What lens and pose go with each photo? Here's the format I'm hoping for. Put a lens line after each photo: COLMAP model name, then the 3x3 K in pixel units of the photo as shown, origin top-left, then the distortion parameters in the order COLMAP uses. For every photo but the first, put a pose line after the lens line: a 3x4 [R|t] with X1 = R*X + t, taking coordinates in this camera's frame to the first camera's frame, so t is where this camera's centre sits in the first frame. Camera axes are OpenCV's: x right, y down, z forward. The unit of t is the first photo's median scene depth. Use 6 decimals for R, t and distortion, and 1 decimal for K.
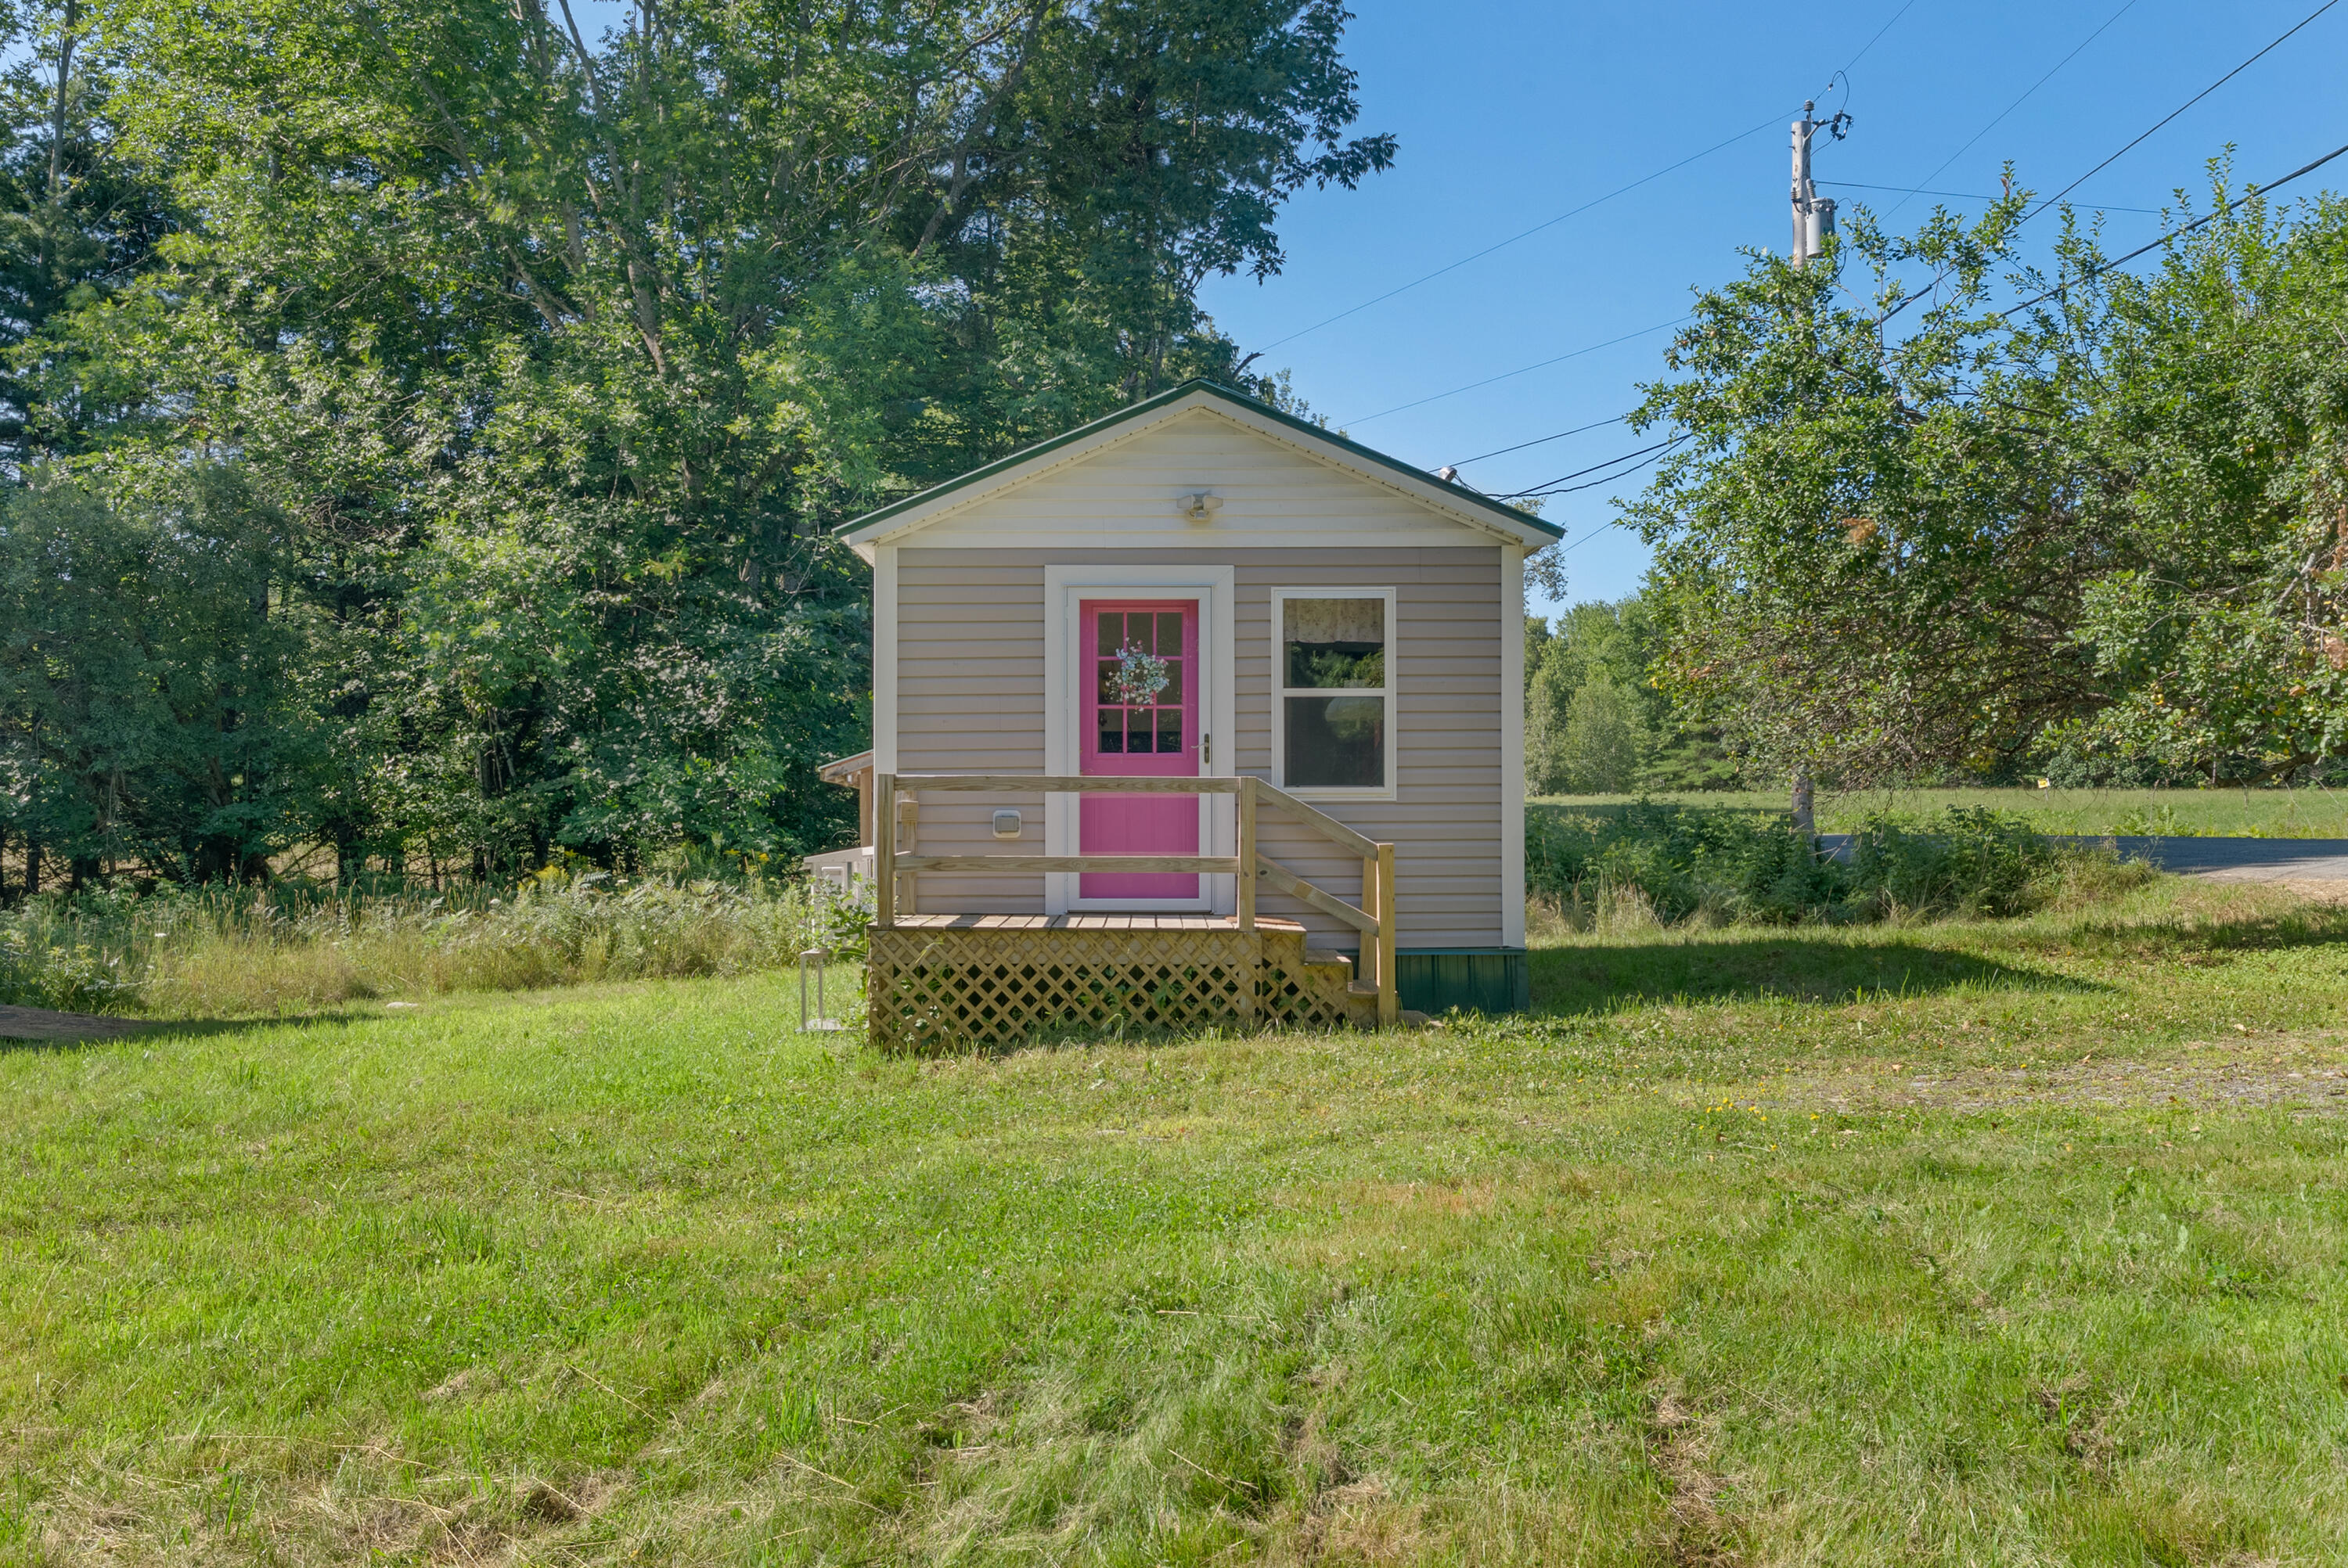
lens RADIAL K [[2361.4, 0, 1178.1], [0, 2361.4, 724.2], [0, 0, 1]] dist [-0.011102, -0.003350]
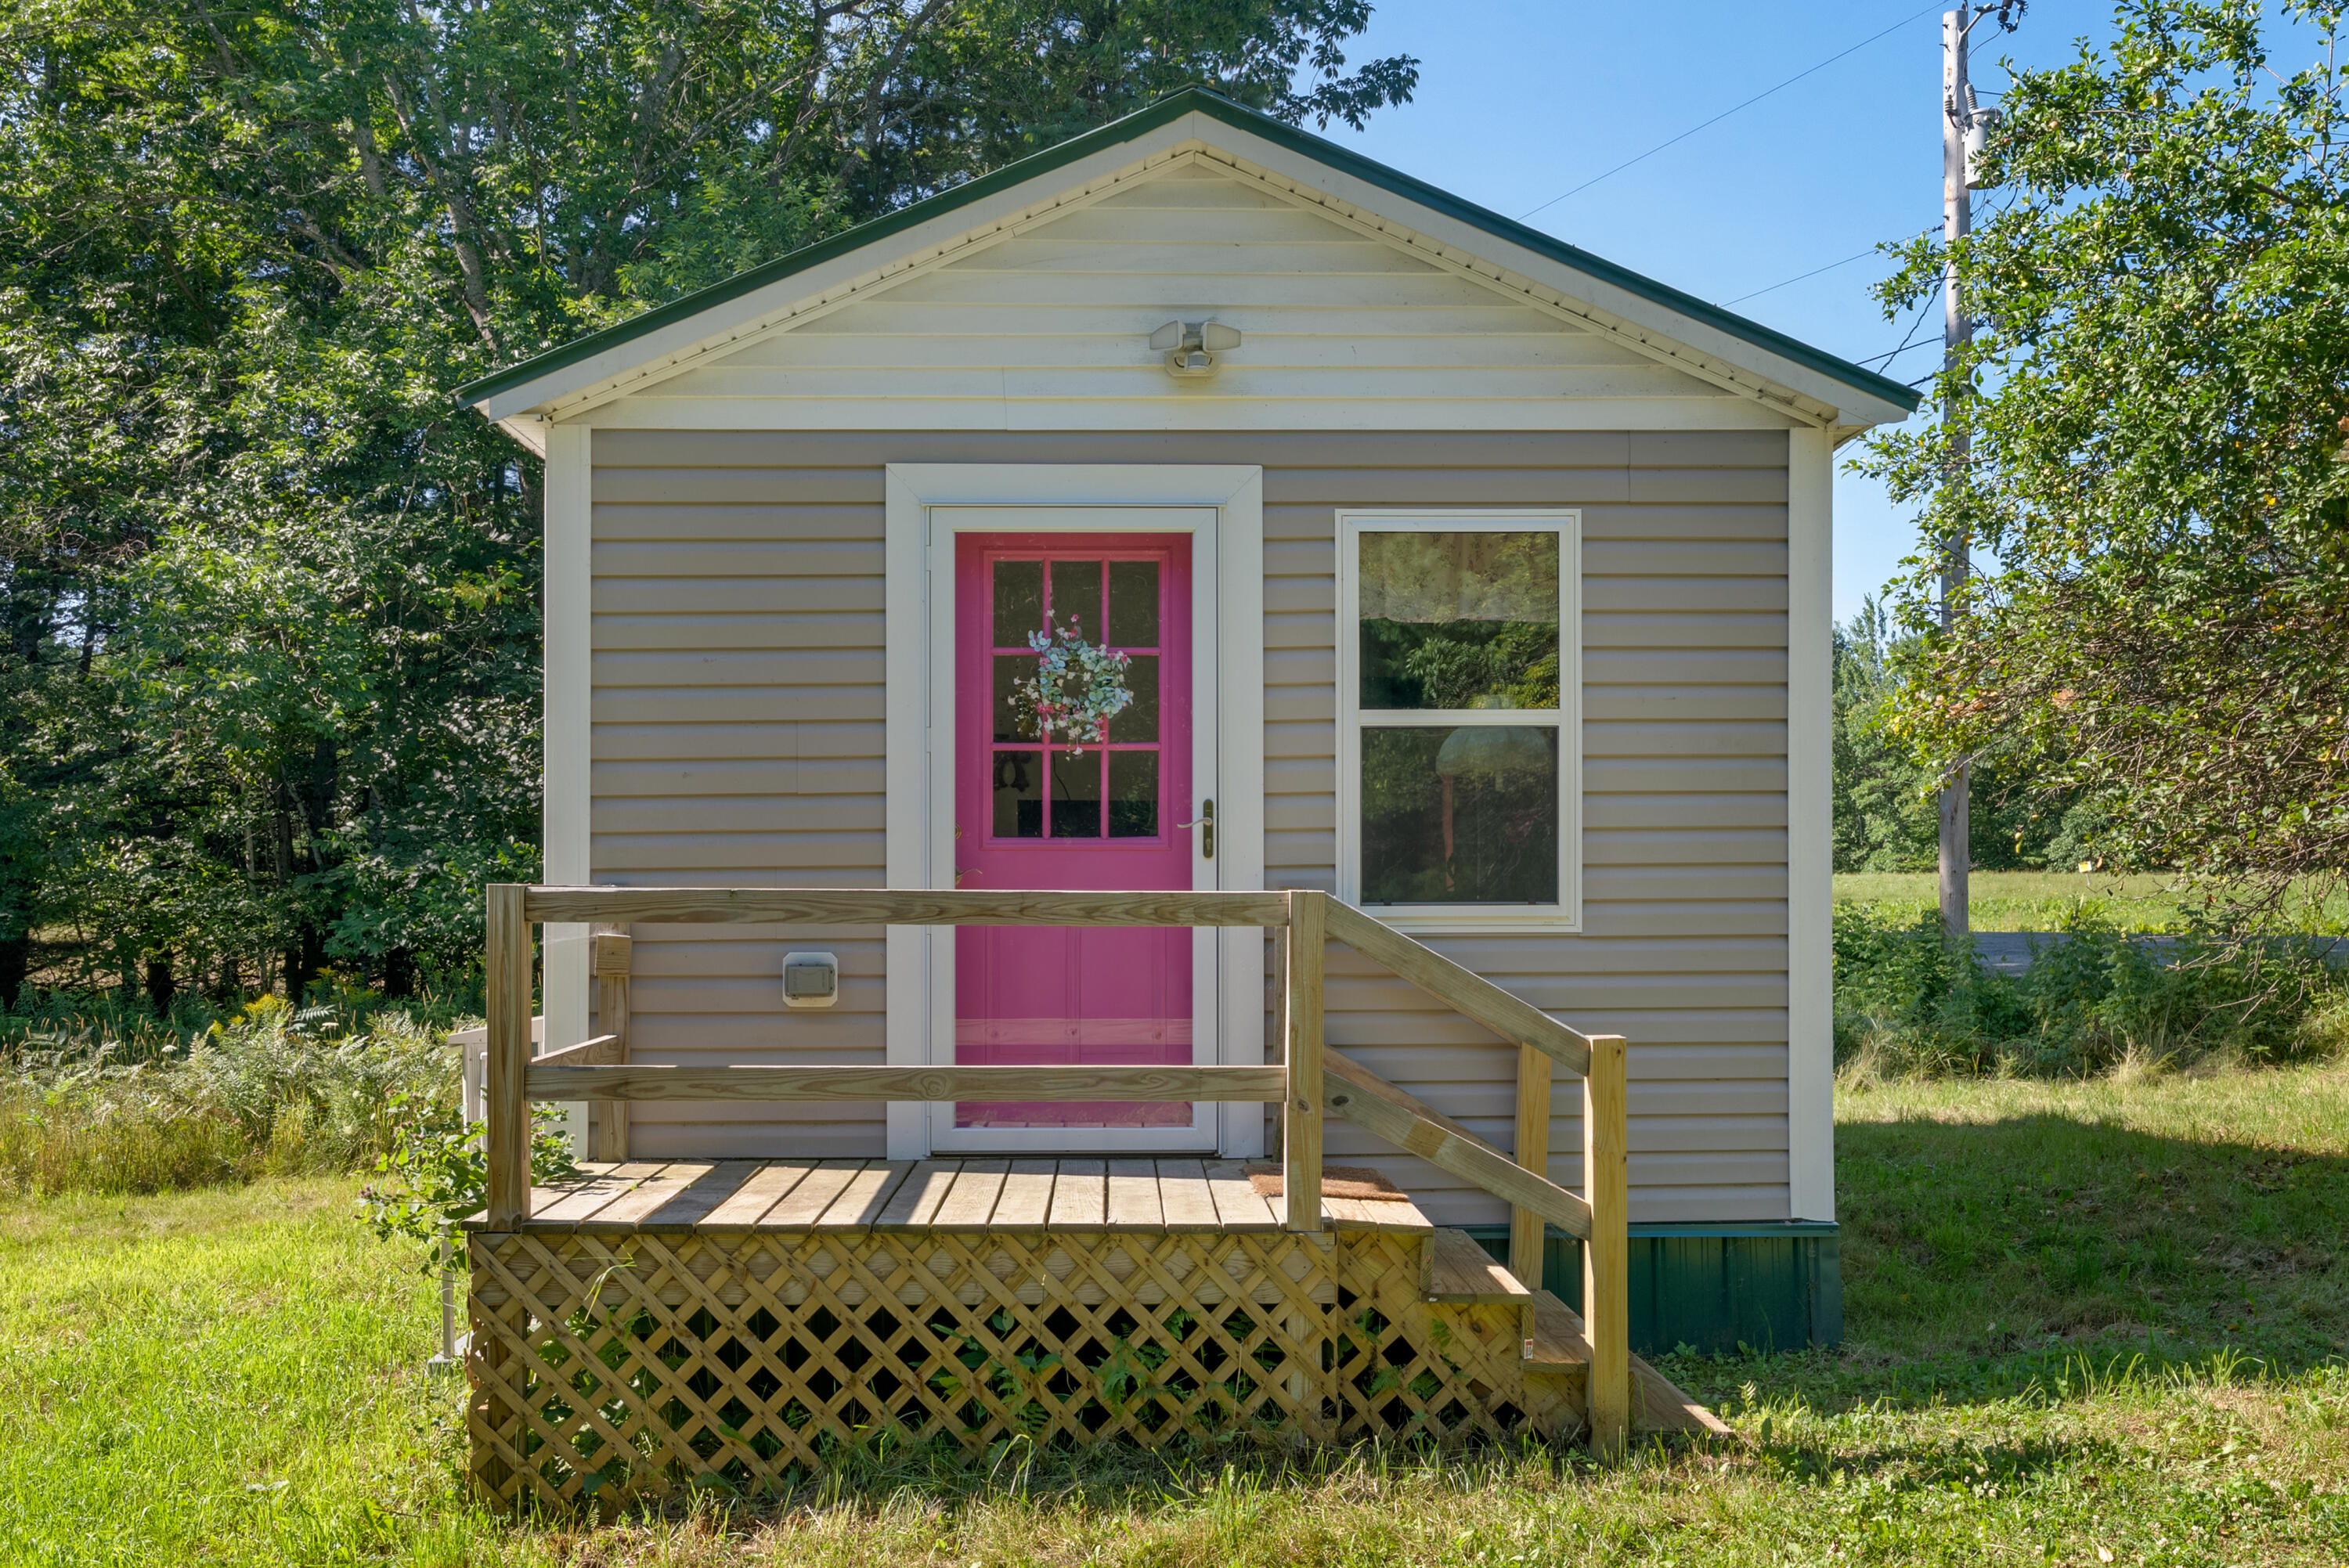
lens RADIAL K [[2362.5, 0, 1178.6], [0, 2362.5, 724.1], [0, 0, 1]] dist [-0.011102, -0.003350]
pose [[0.999881, -0.000234, 0.015395, -0.001928], [0.000762, 0.999411, -0.034305, 0.005312], [-0.015377, 0.034312, 0.999293, 0.501839]]
